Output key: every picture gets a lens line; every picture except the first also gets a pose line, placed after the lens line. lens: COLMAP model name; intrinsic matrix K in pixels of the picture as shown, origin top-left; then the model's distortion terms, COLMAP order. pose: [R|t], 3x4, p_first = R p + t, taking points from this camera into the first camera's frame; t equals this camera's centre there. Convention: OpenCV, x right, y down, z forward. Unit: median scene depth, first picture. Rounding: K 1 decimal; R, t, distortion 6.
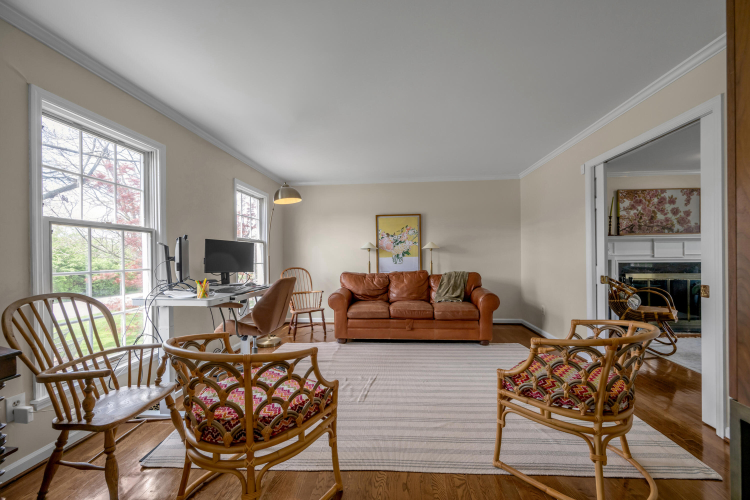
lens RADIAL K [[299.6, 0, 383.0], [0, 299.6, 255.3], [0, 0, 1]] dist [-0.001449, 0.000557]
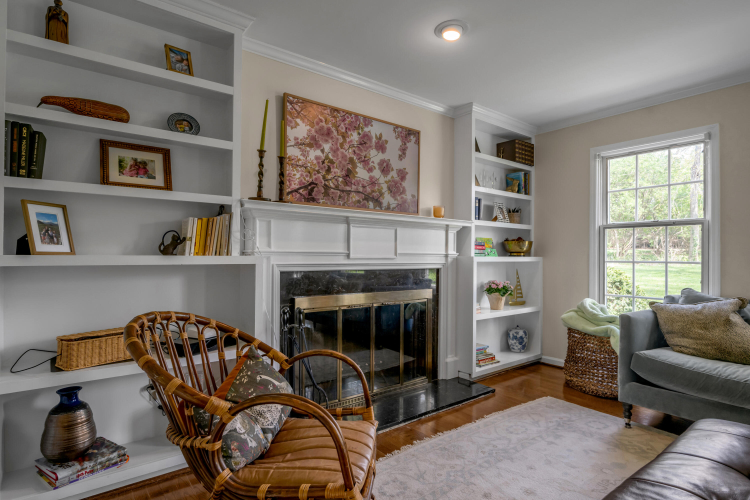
lens RADIAL K [[382.2, 0, 368.0], [0, 382.2, 254.6], [0, 0, 1]] dist [-0.008775, -0.001685]
pose [[0.758052, 0.016495, 0.651985, 0.540317], [-0.014890, 0.999857, -0.007985, 0.005085], [-0.652024, -0.003655, 0.758190, 0.533436]]
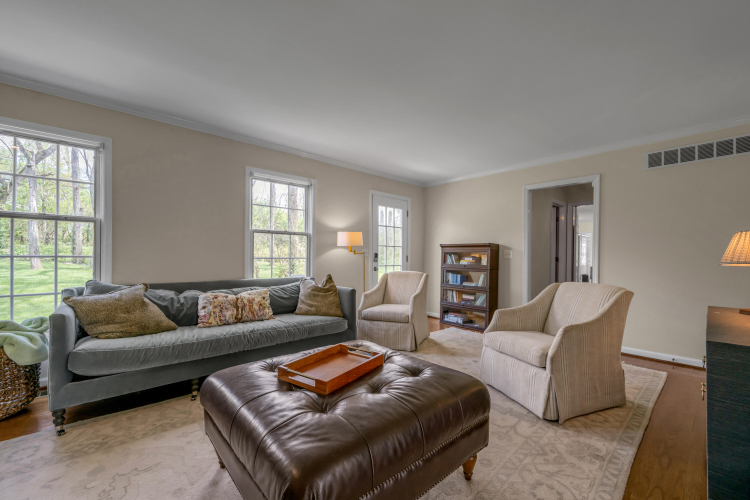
lens RADIAL K [[316.1, 0, 380.2], [0, 316.1, 250.2], [0, 0, 1]] dist [-0.002570, 0.000639]
pose [[-0.722500, 0.008415, 0.691320, 0.575446], [-0.003893, 0.999861, -0.016239, 0.001421], [-0.691360, -0.014424, -0.722366, 0.700245]]
